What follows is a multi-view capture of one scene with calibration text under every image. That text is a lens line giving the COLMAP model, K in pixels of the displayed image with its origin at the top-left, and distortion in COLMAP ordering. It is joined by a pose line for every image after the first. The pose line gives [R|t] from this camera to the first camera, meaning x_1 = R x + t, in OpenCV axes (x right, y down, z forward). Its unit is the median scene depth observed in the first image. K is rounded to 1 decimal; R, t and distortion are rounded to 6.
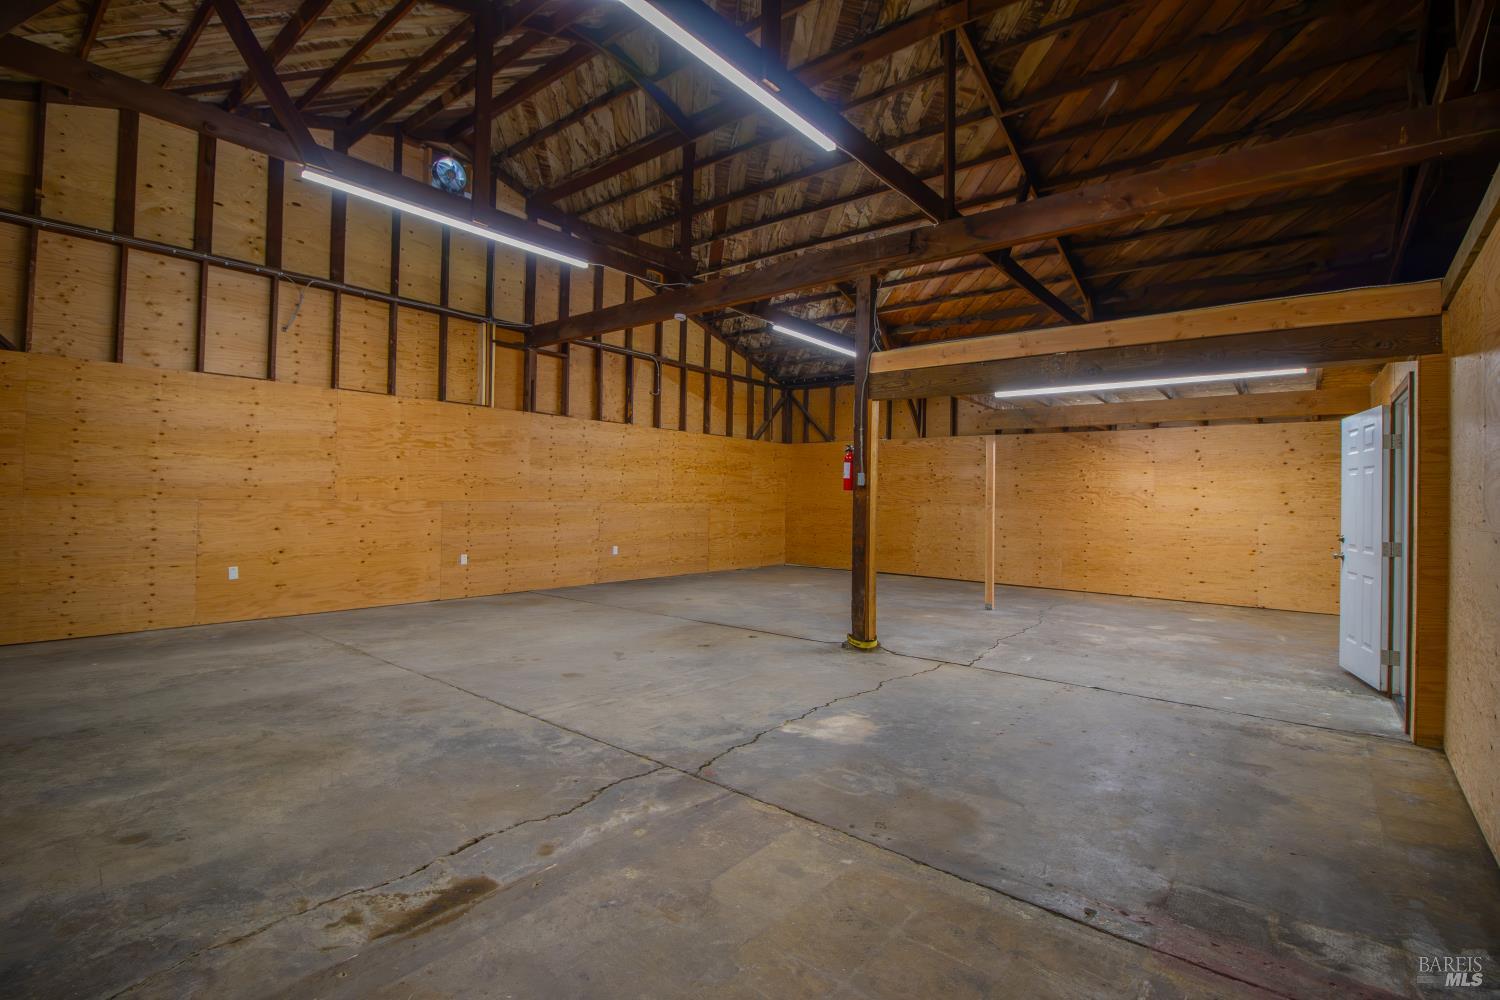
lens RADIAL K [[696.8, 0, 746.1], [0, 696.8, 491.2], [0, 0, 1]] dist [-0.018319, -0.002712]
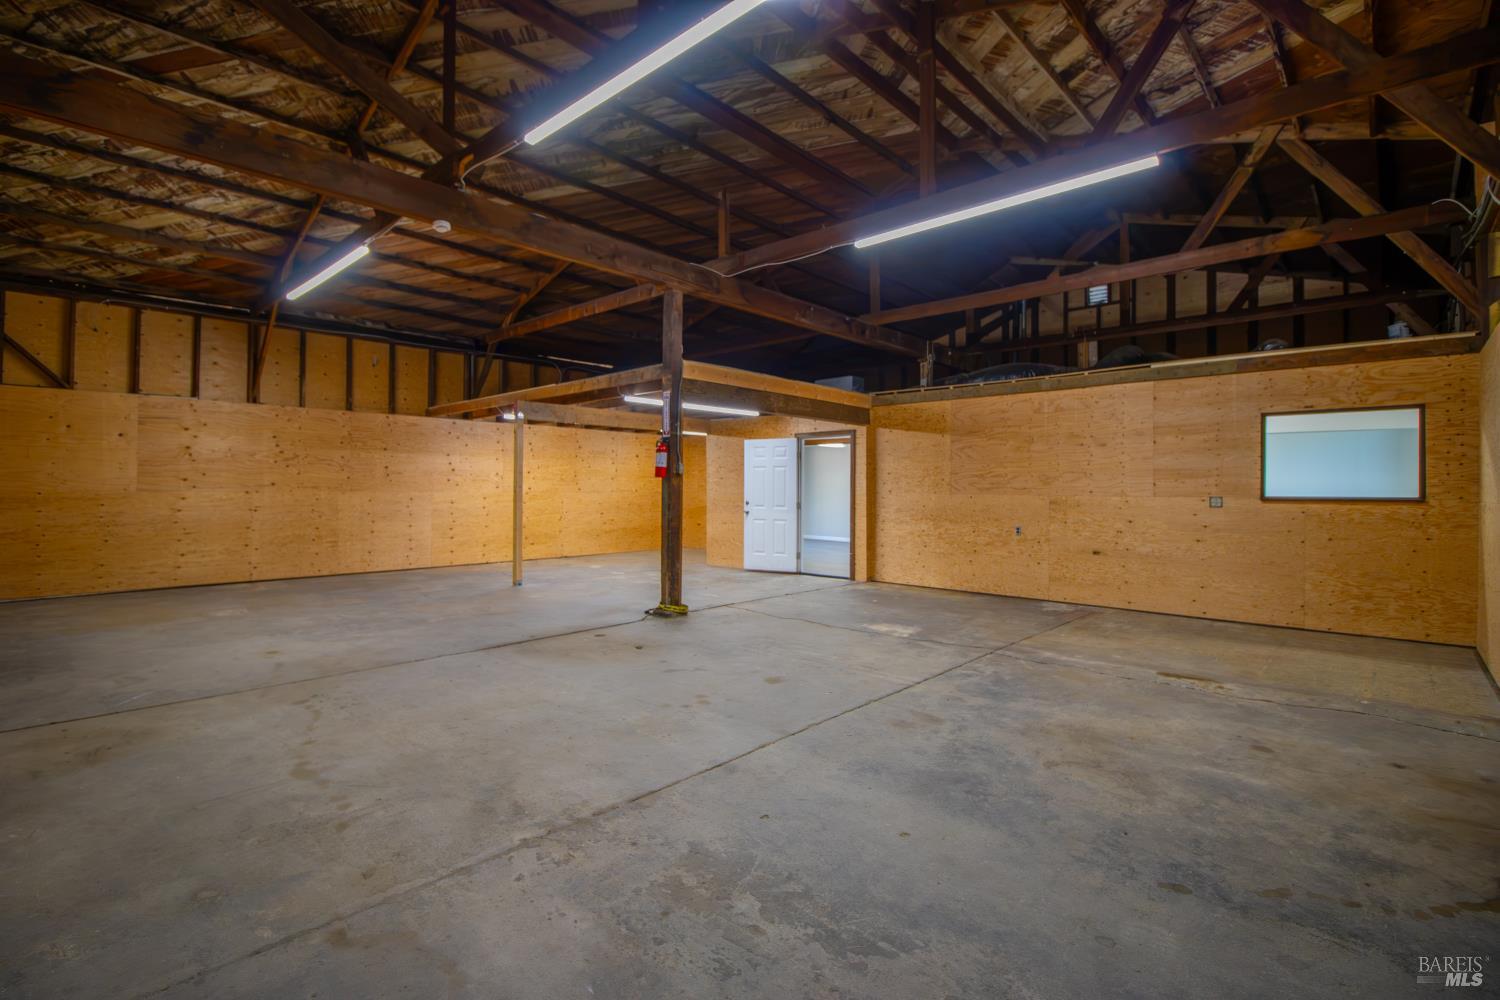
lens RADIAL K [[696.8, 0, 740.3], [0, 696.8, 492.6], [0, 0, 1]] dist [-0.018319, -0.002712]
pose [[0.065285, -0.023412, 0.997592, -1.603933], [-0.012904, 0.999621, 0.024304, -0.008398], [-0.997783, -0.014460, 0.064958, 1.355528]]
